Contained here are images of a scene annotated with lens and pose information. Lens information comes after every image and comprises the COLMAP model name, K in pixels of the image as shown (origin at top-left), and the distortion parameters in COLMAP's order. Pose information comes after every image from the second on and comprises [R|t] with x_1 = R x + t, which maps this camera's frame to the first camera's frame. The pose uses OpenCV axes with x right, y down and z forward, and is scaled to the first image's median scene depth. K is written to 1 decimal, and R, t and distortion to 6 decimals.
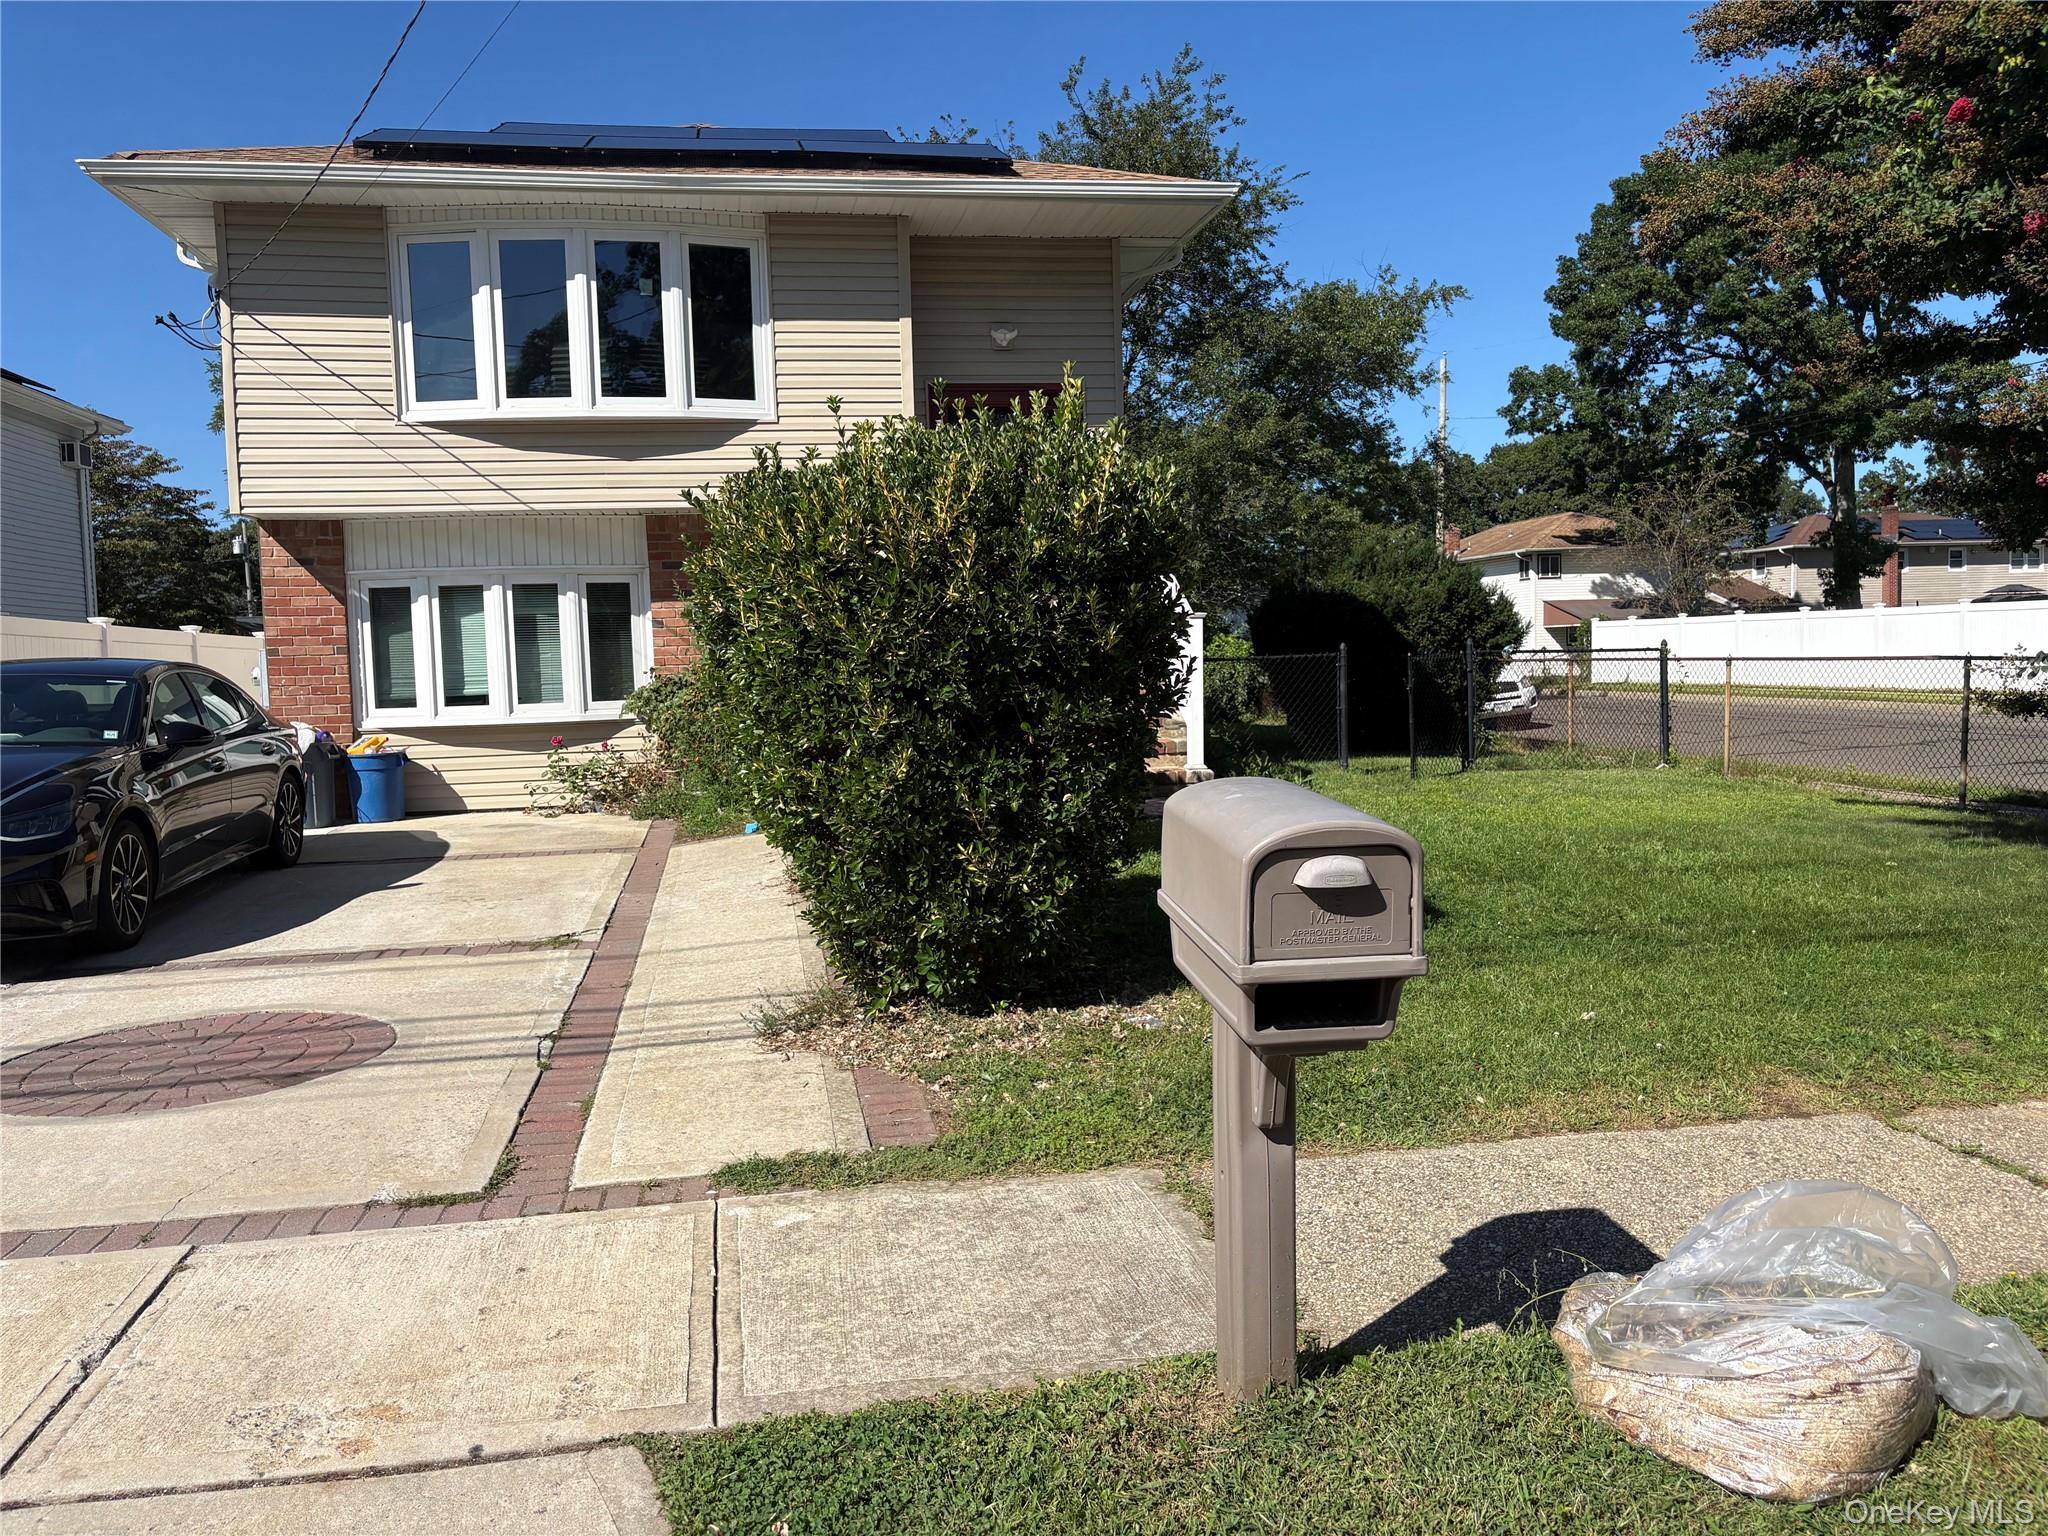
lens RADIAL K [[1562.3, 0, 1012.0], [0, 1562.3, 790.4], [0, 0, 1]] dist [0.056619, -0.071490]
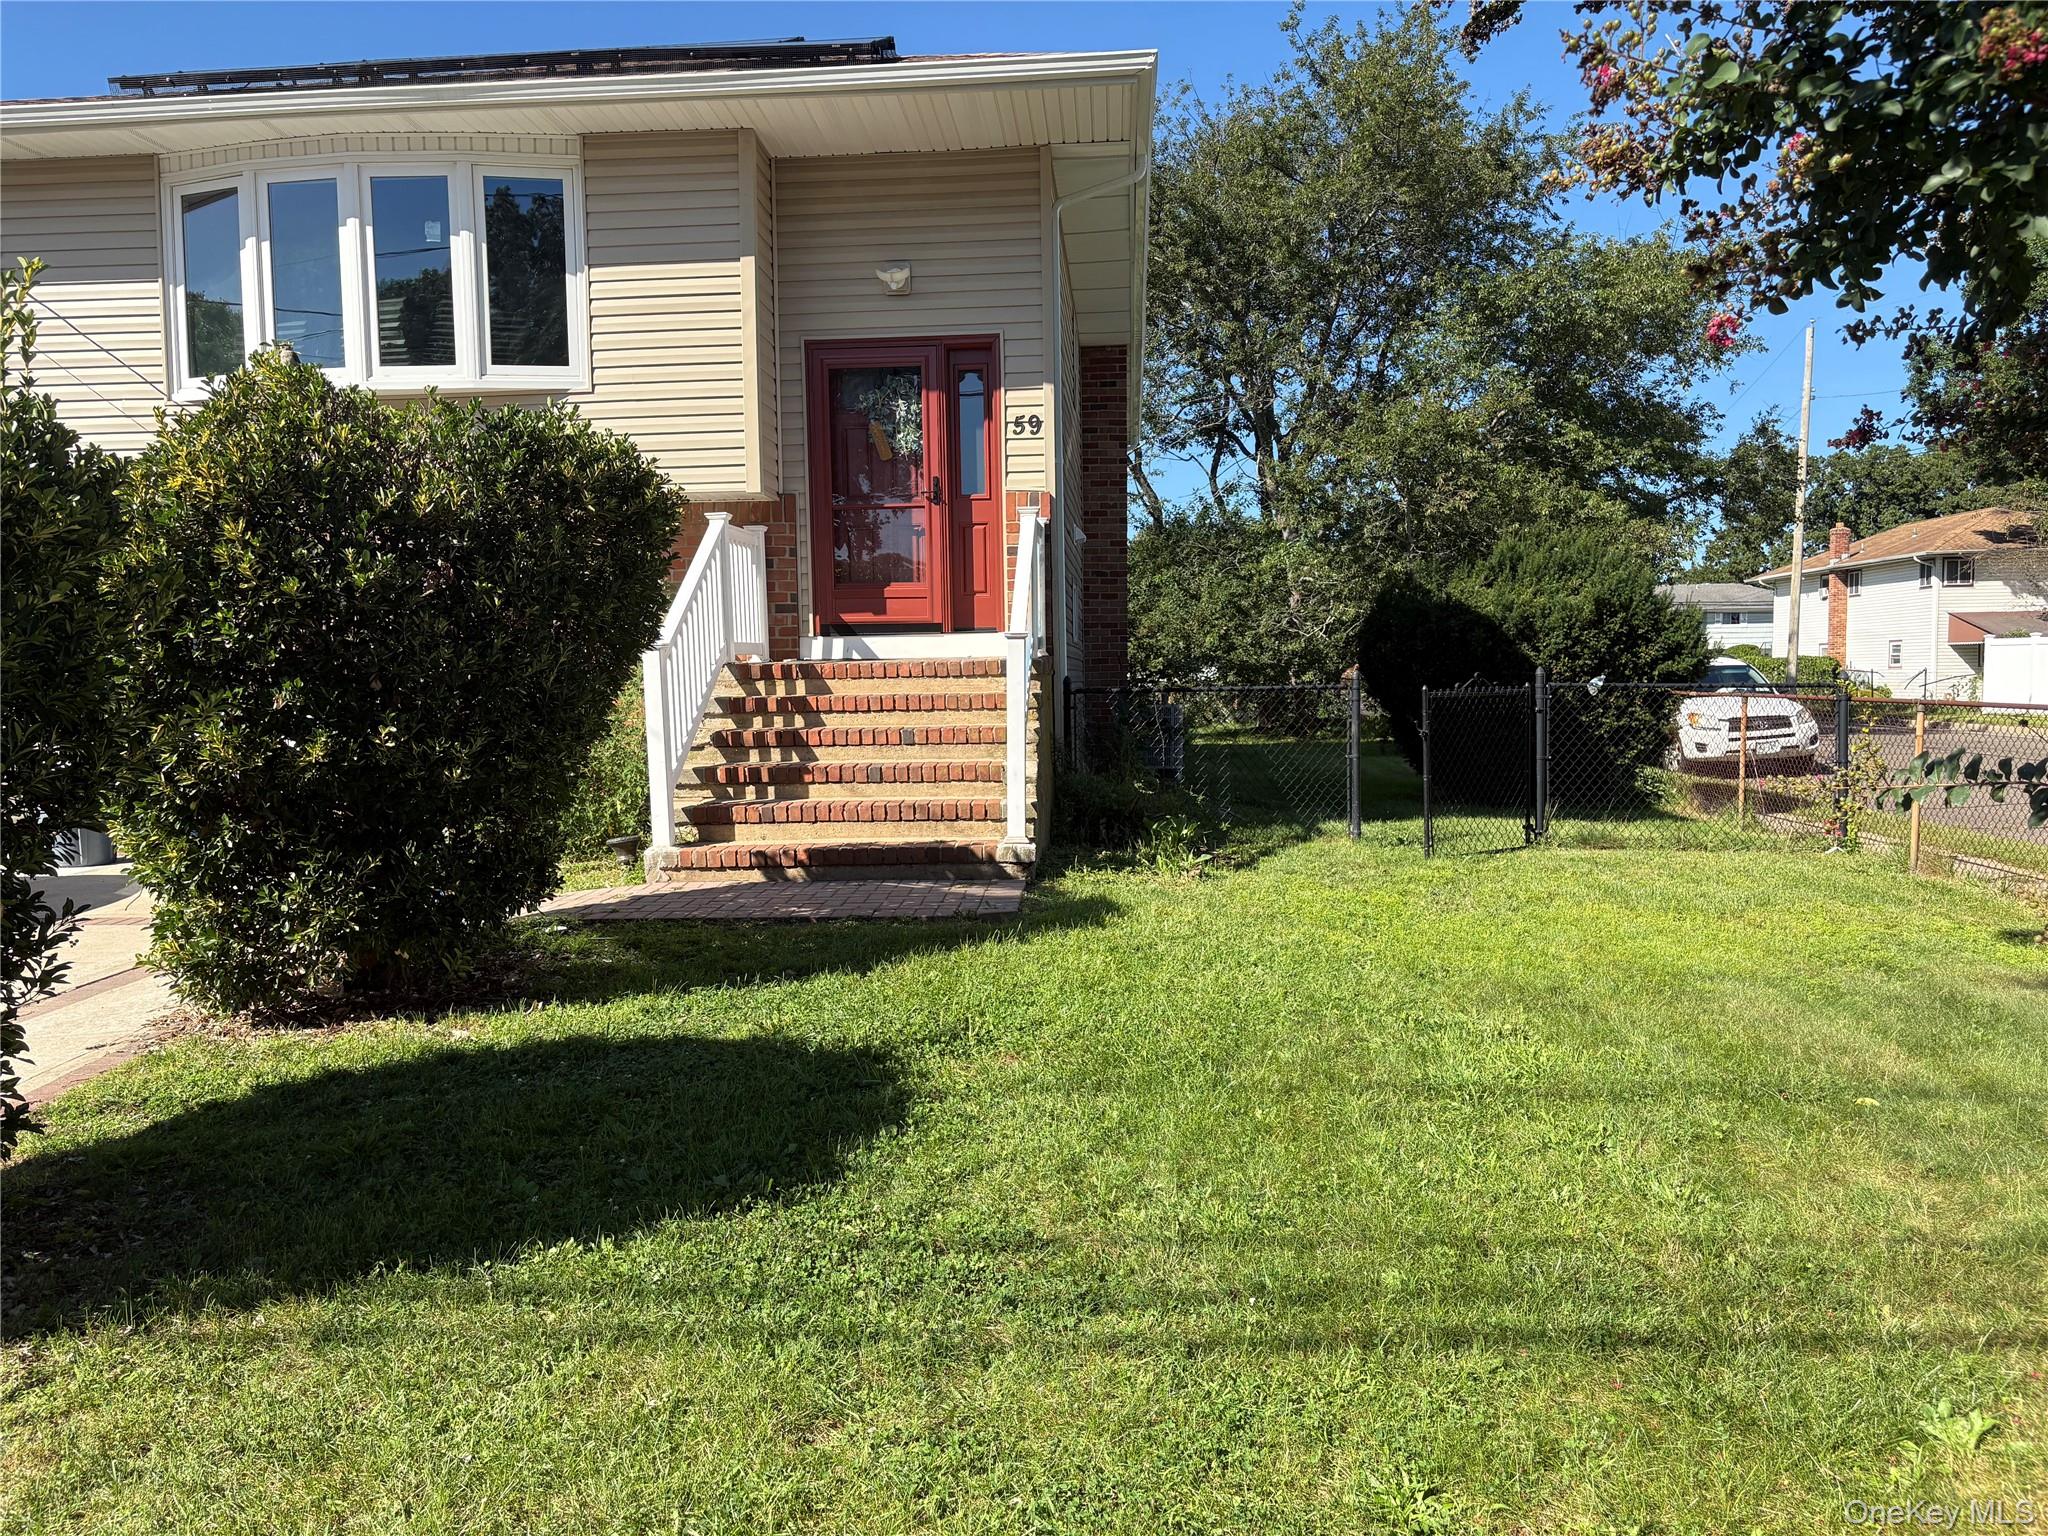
lens RADIAL K [[1544.6, 0, 958.8], [0, 1544.6, 823.9], [0, 0, 1]] dist [0.047211, -0.006742]
pose [[0.965922, 0.039785, -0.255757, 0.252984], [-0.035732, 0.999152, 0.020476, -0.033015], [0.256355, -0.010639, 0.966524, 0.262106]]
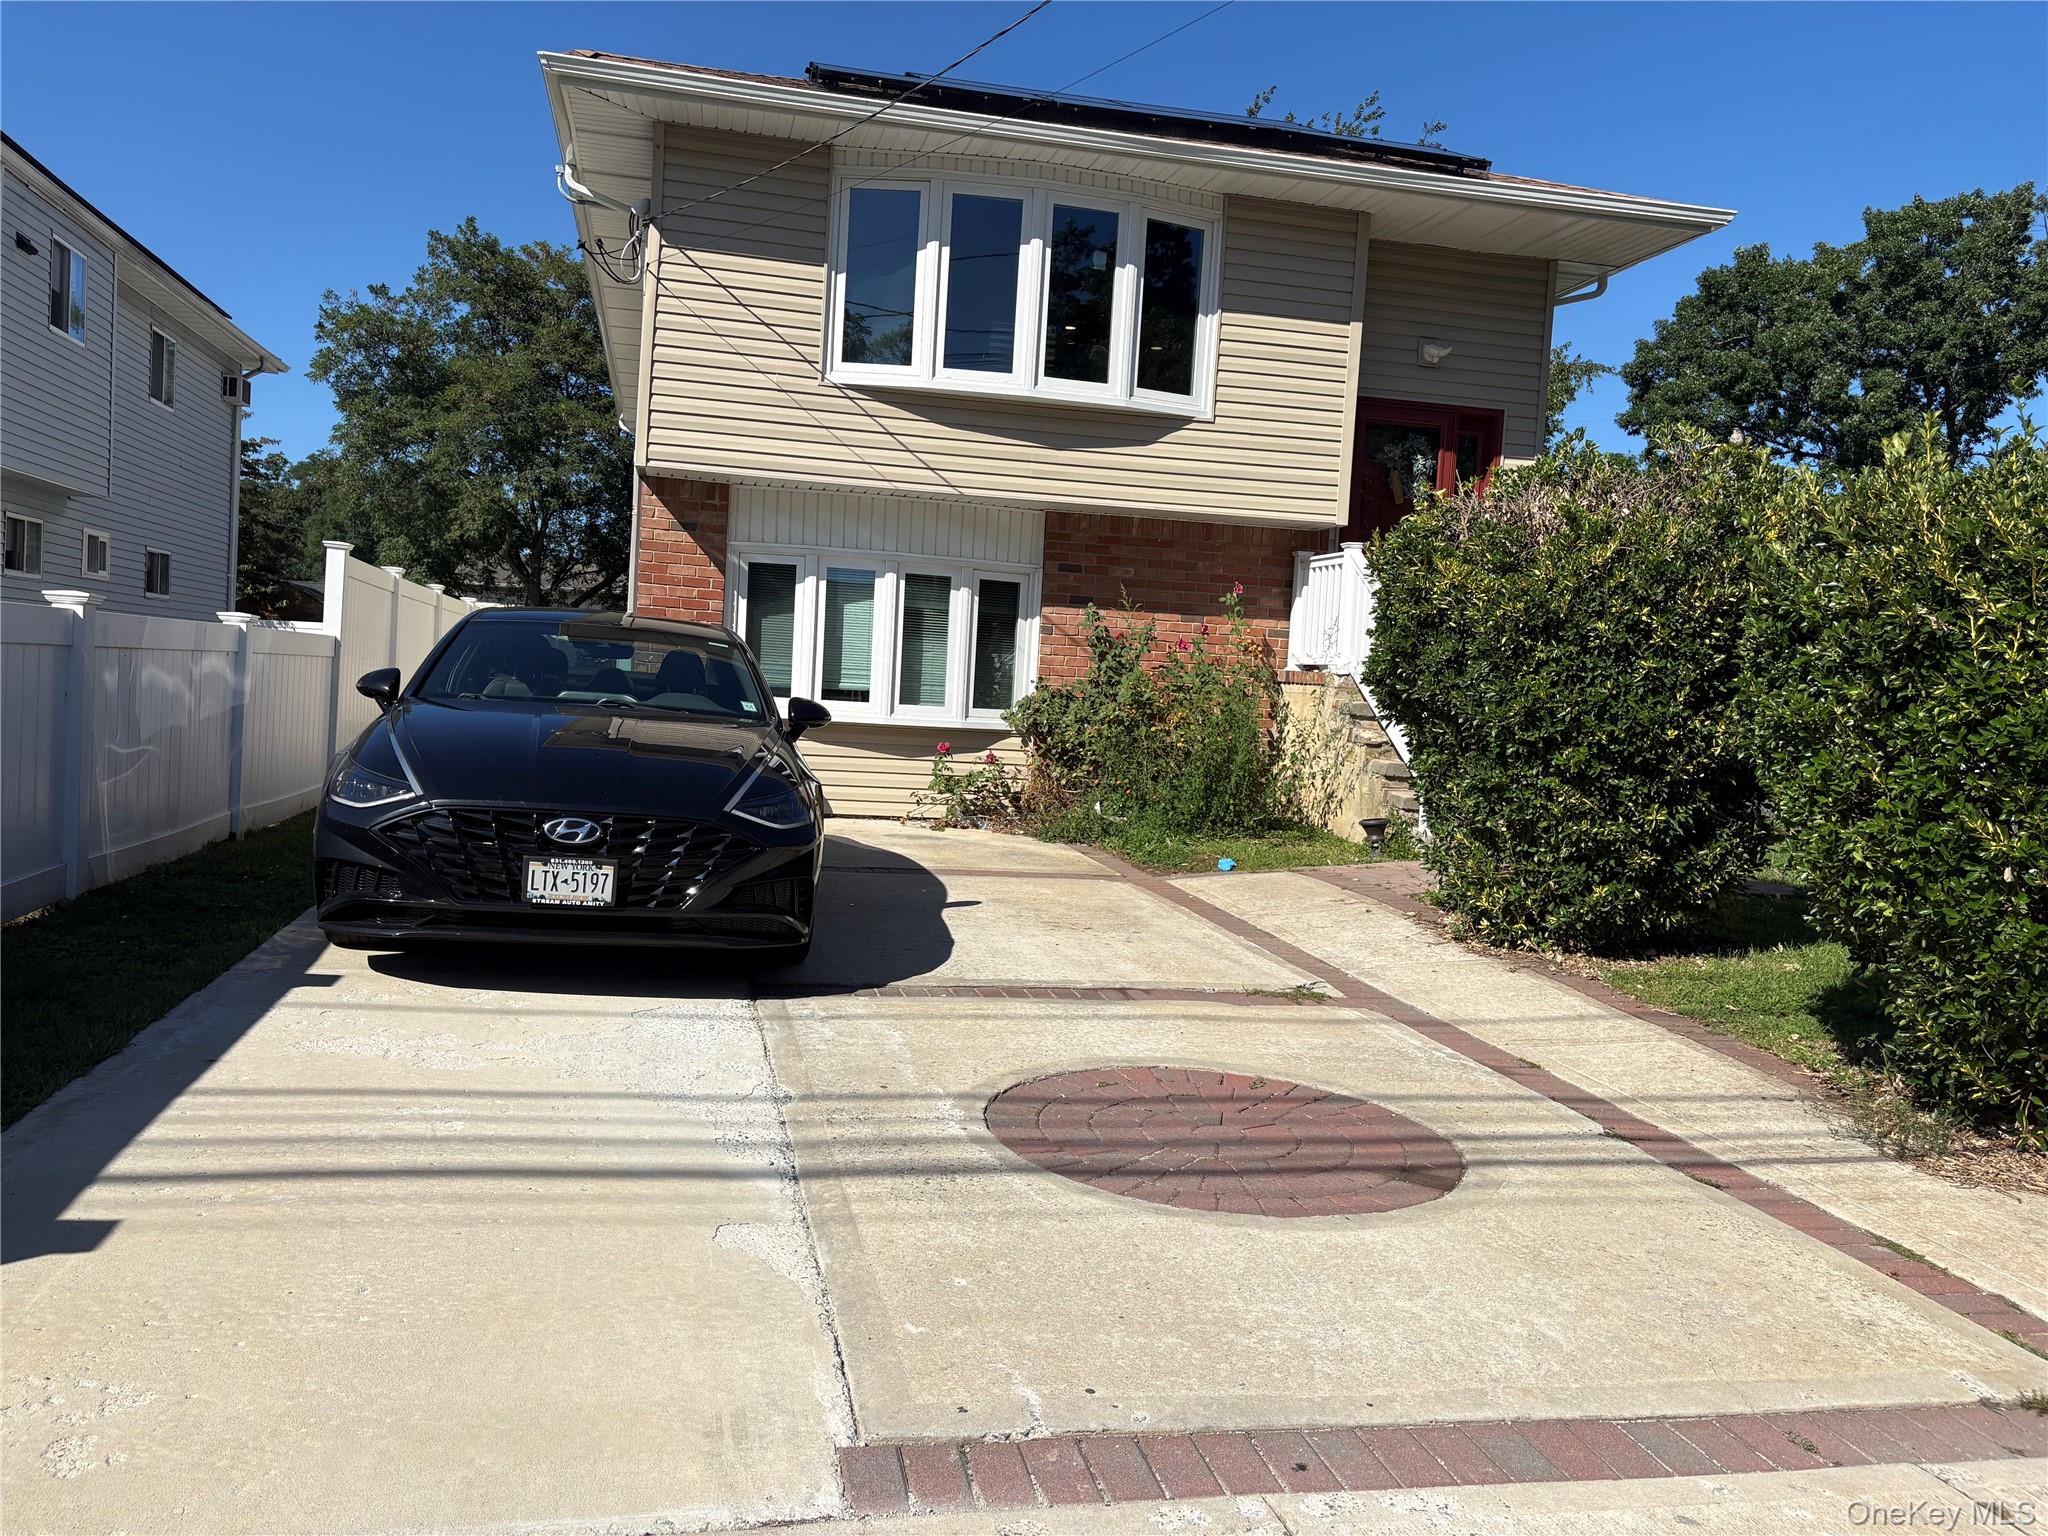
lens RADIAL K [[1566.8, 0, 1023.5], [0, 1566.8, 803.3], [0, 0, 1]] dist [0.081552, -0.110708]
pose [[0.995263, 0.086120, 0.045109, -0.283021], [-0.085439, 0.996202, -0.016806, 0.011753], [-0.046385, 0.012872, 0.998841, 0.090095]]
